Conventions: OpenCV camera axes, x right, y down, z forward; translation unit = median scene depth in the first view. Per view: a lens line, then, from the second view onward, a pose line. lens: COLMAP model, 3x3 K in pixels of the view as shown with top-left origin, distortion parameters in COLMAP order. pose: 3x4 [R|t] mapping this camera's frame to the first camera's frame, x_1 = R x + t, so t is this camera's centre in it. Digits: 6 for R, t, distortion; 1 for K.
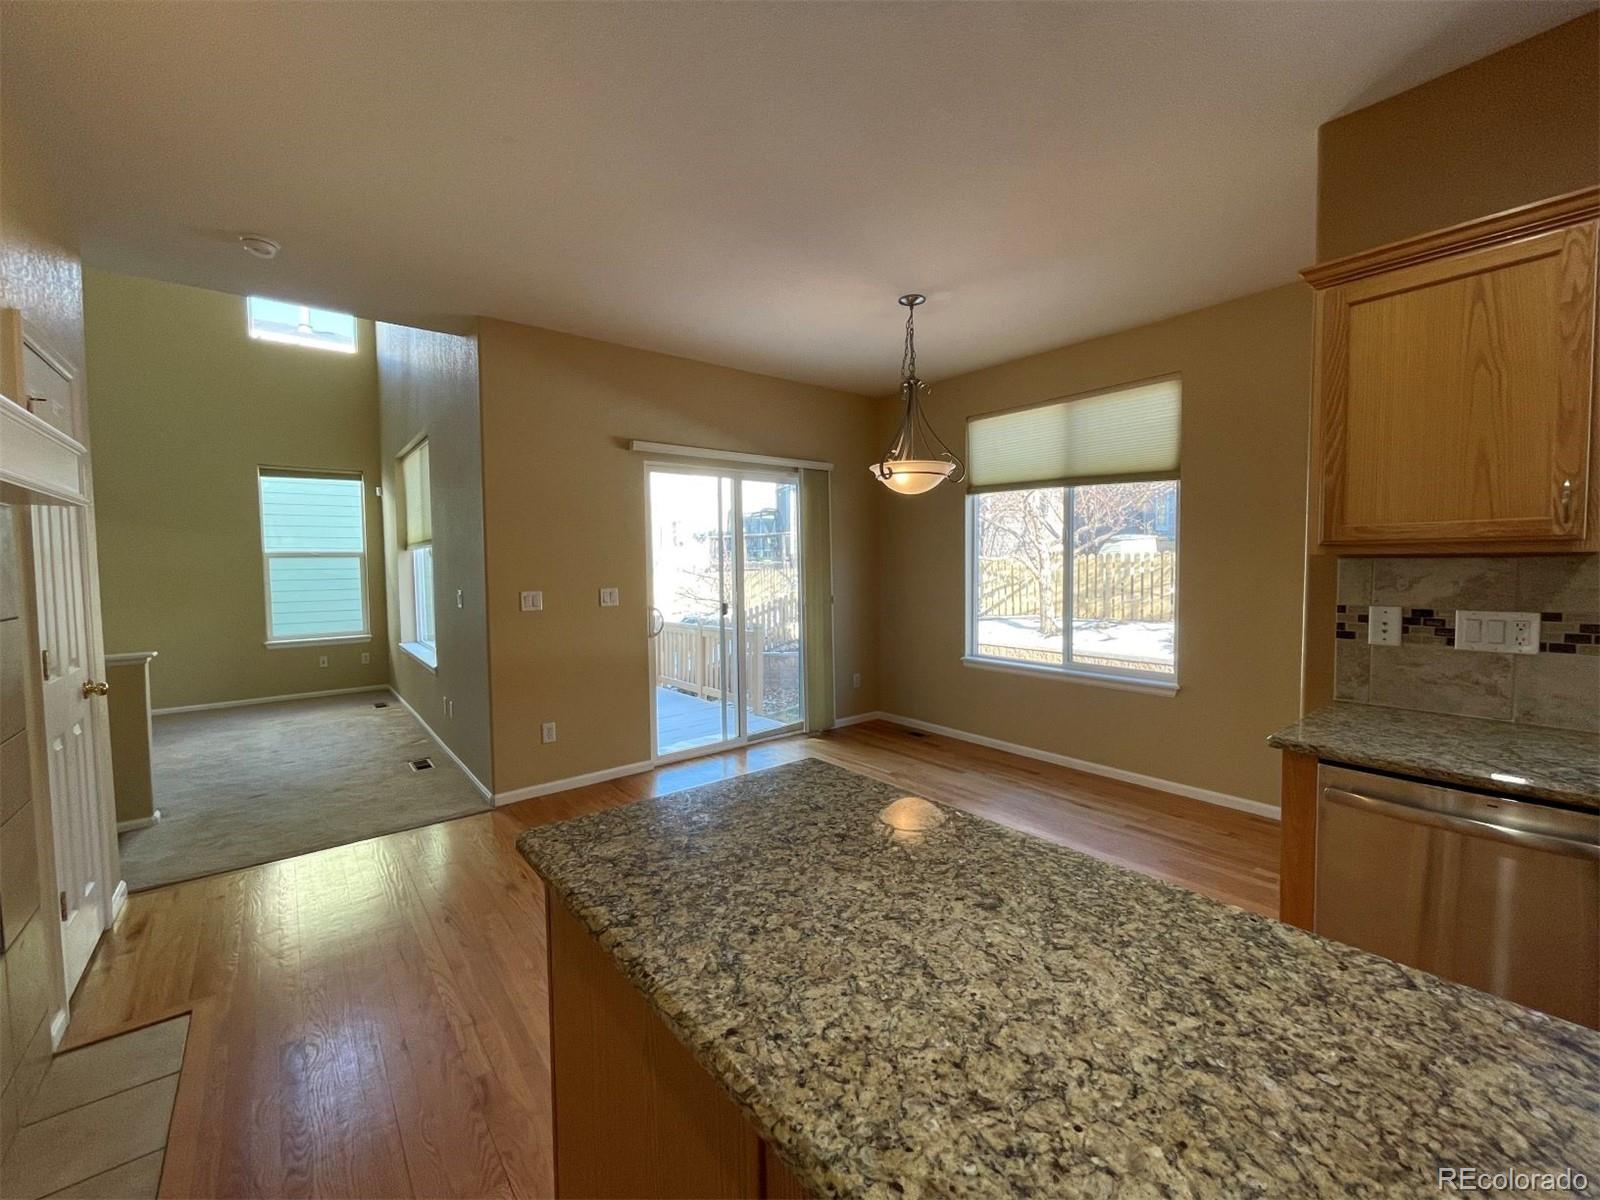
lens RADIAL K [[653.7, 0, 798.8], [0, 653.7, 593.8], [0, 0, 1]] dist [-0.000174, -0.000141]
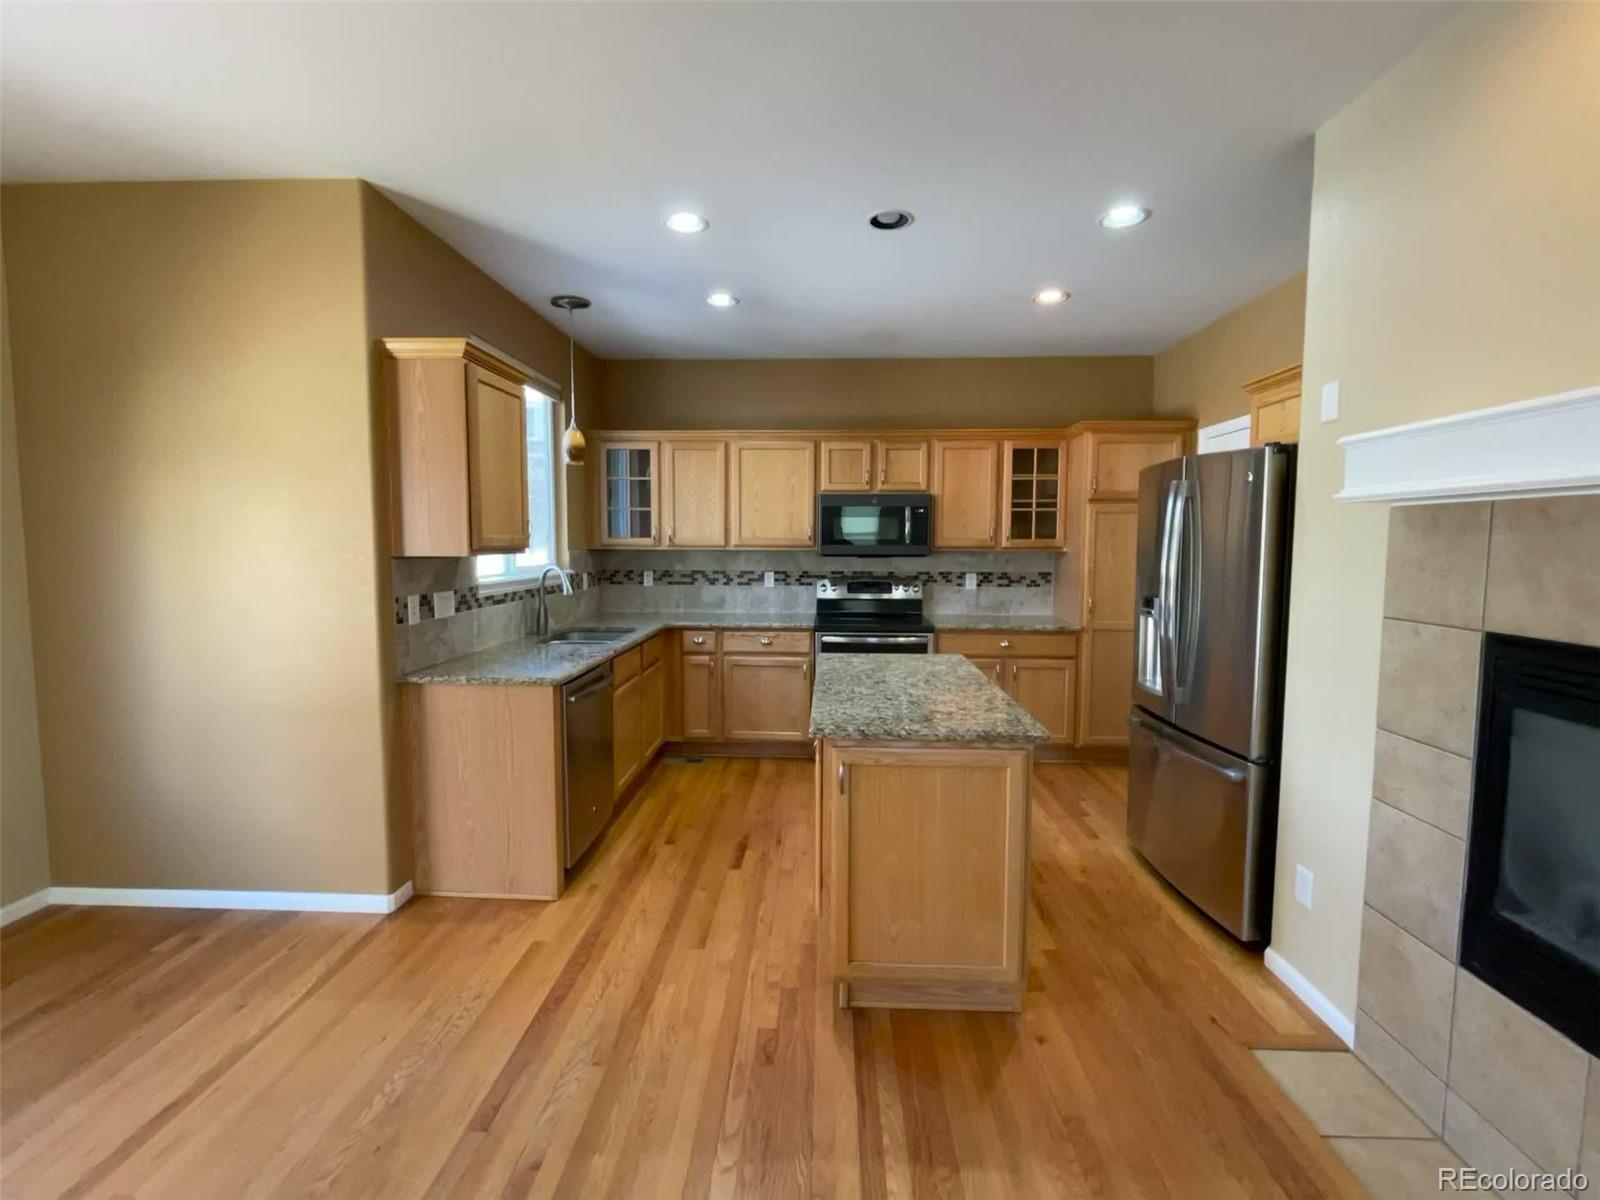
lens RADIAL K [[715.9, 0, 801.2], [0, 715.9, 595.1], [0, 0, 1]] dist [0.000012, -0.001075]
pose [[-0.754629, -0.040655, 0.654891, -0.381495], [0.040074, 0.993360, 0.107844, -0.062006], [-0.654927, 0.107626, -0.747989, 0.922182]]
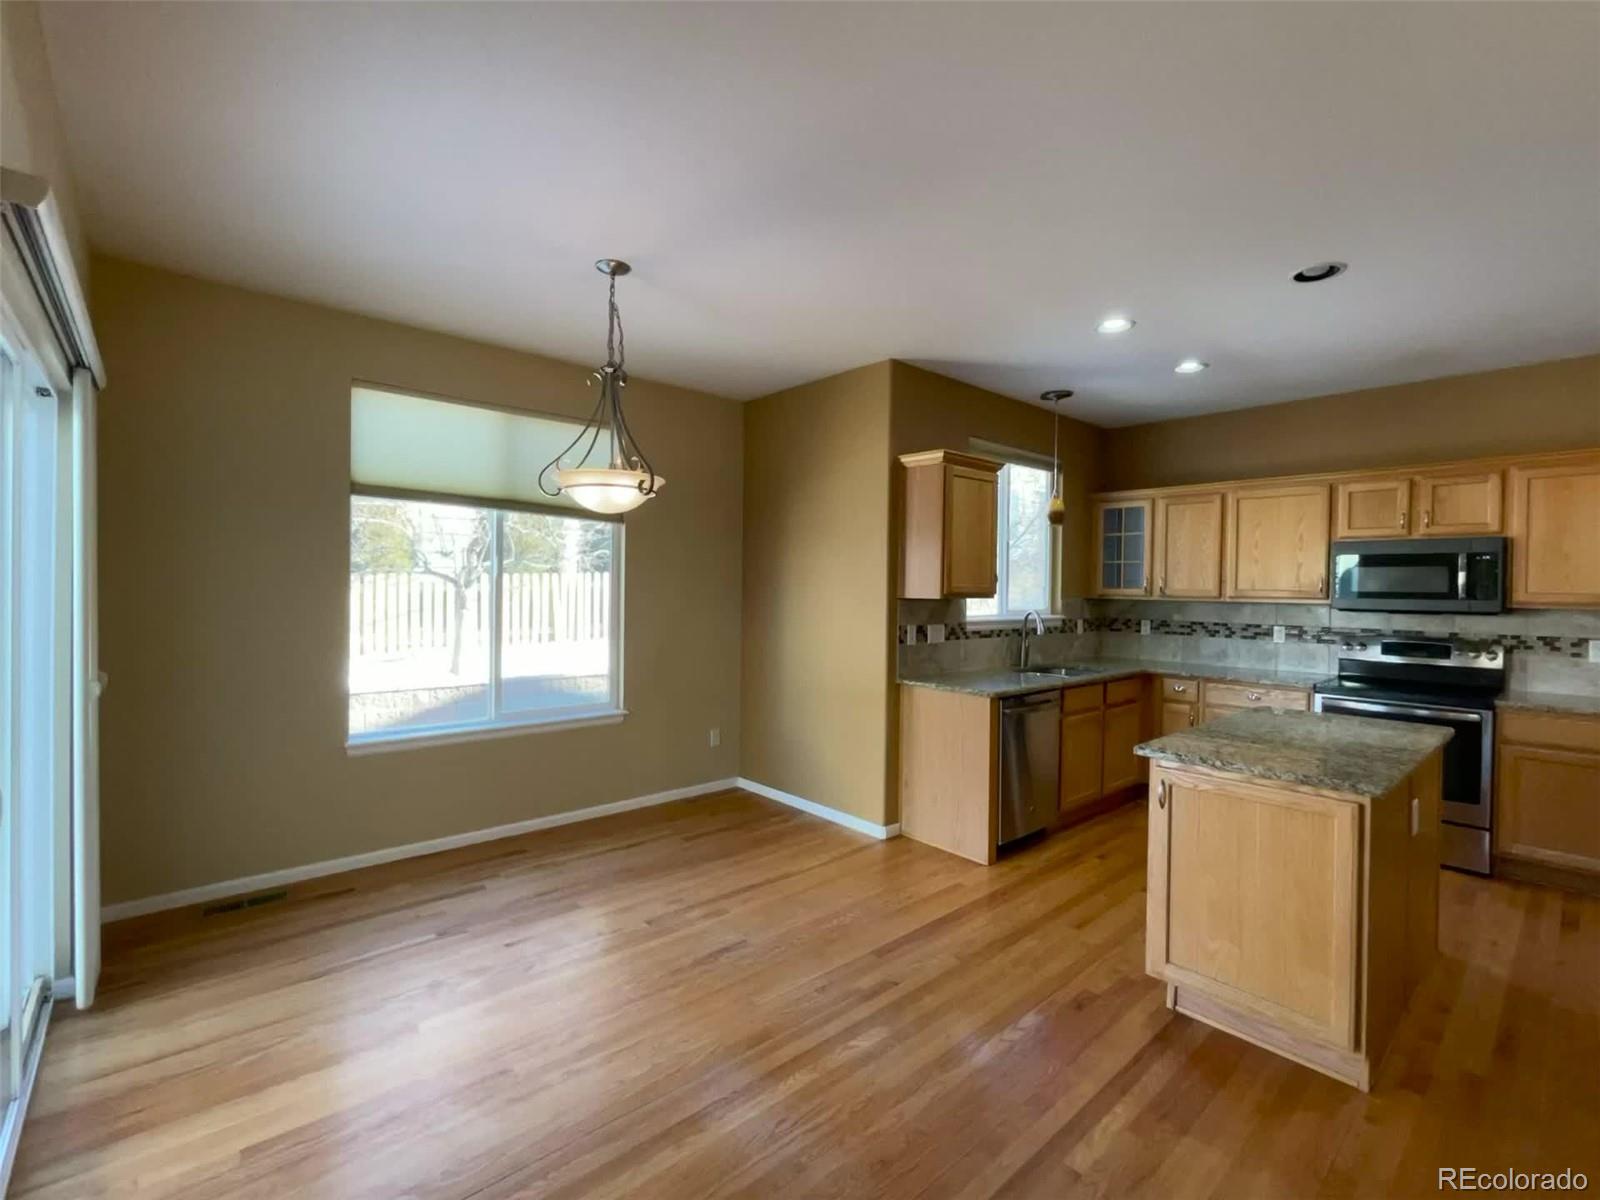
lens RADIAL K [[715.9, 0, 801.2], [0, 715.9, 595.1], [0, 0, 1]] dist [0.000012, -0.001075]
pose [[-0.053106, 0.000753, 0.998589, -0.703826], [0.038135, 0.999272, 0.001275, -0.049264], [-0.997860, 0.038149, -0.053096, 0.842136]]
